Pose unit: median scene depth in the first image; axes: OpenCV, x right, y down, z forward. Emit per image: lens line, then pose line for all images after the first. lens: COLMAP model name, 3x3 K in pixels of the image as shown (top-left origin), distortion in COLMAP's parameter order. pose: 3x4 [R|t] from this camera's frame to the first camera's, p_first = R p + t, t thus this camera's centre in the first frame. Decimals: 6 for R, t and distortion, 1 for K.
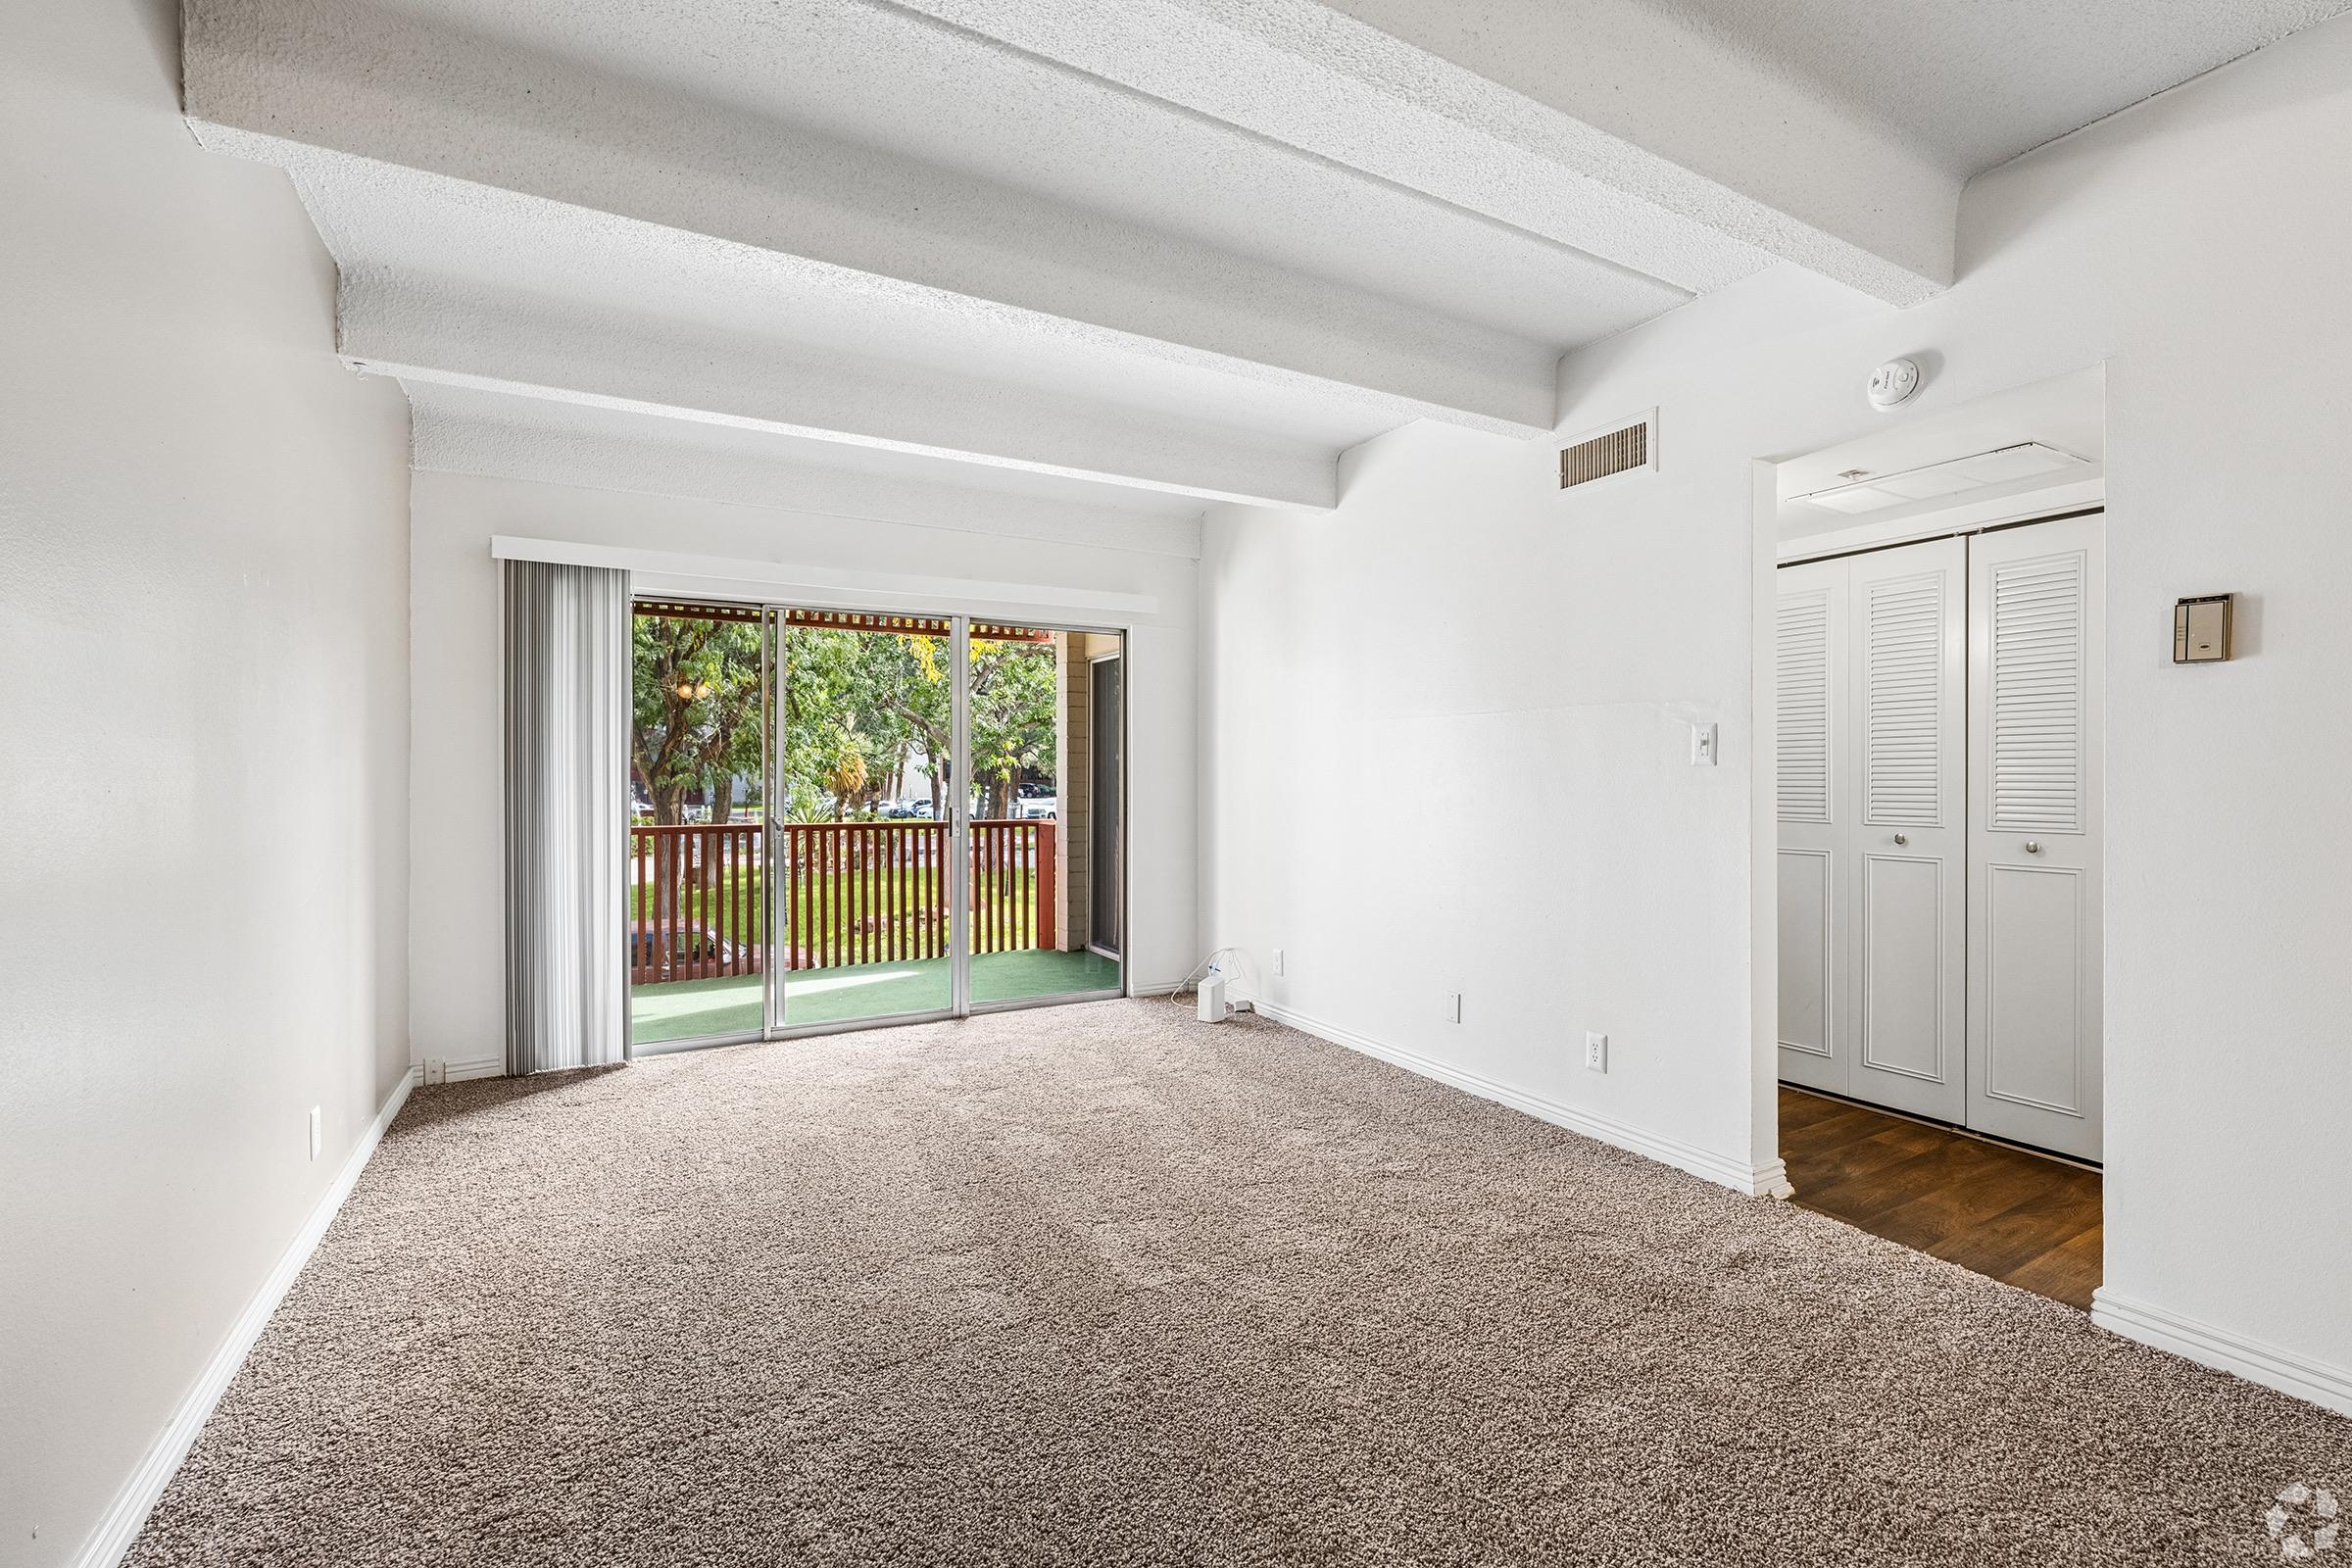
lens RADIAL K [[1012.7, 0, 1173.3], [0, 1012.7, 790.2], [0, 0, 1]] dist [0.000055, 0.000001]
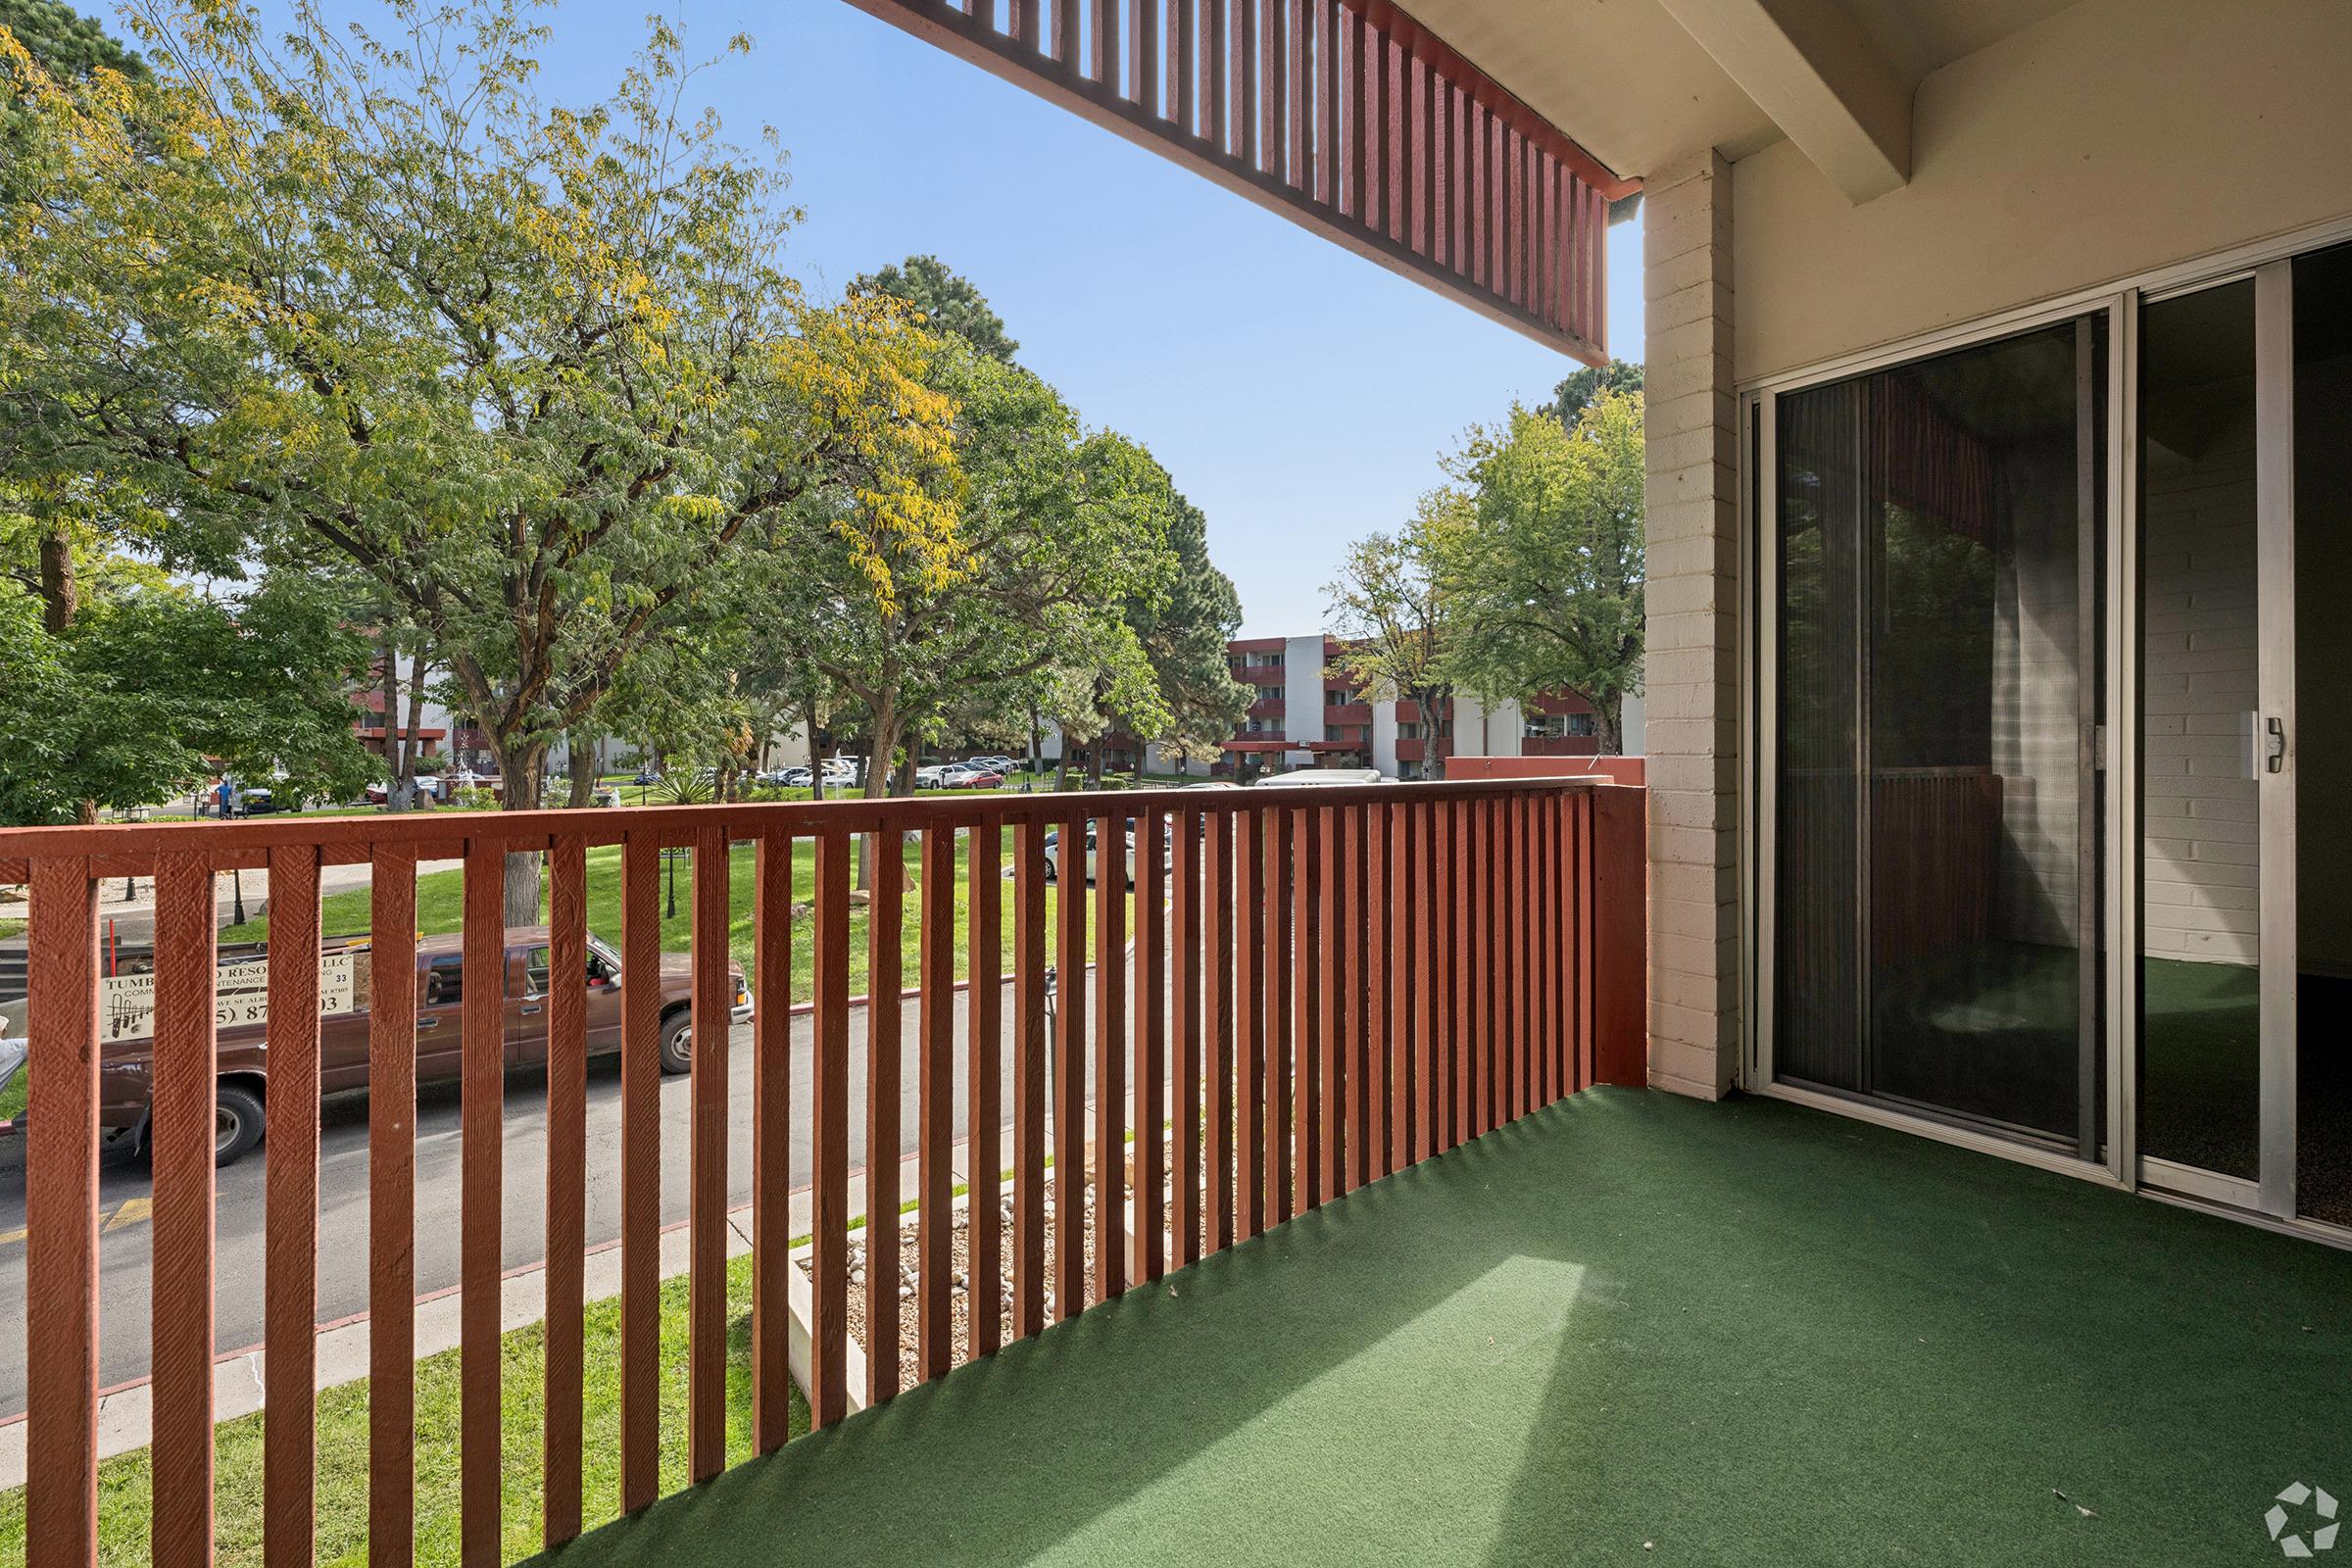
lens RADIAL K [[951.6, 0, 1178.0], [0, 951.6, 760.5], [0, 0, 1]] dist [-0.000185, -0.000005]
pose [[0.988259, 0.001574, 0.152780, -0.107918], [-0.001392, 0.999998, -0.001296, 0.007191], [-0.152782, 0.001068, 0.988259, 0.190971]]
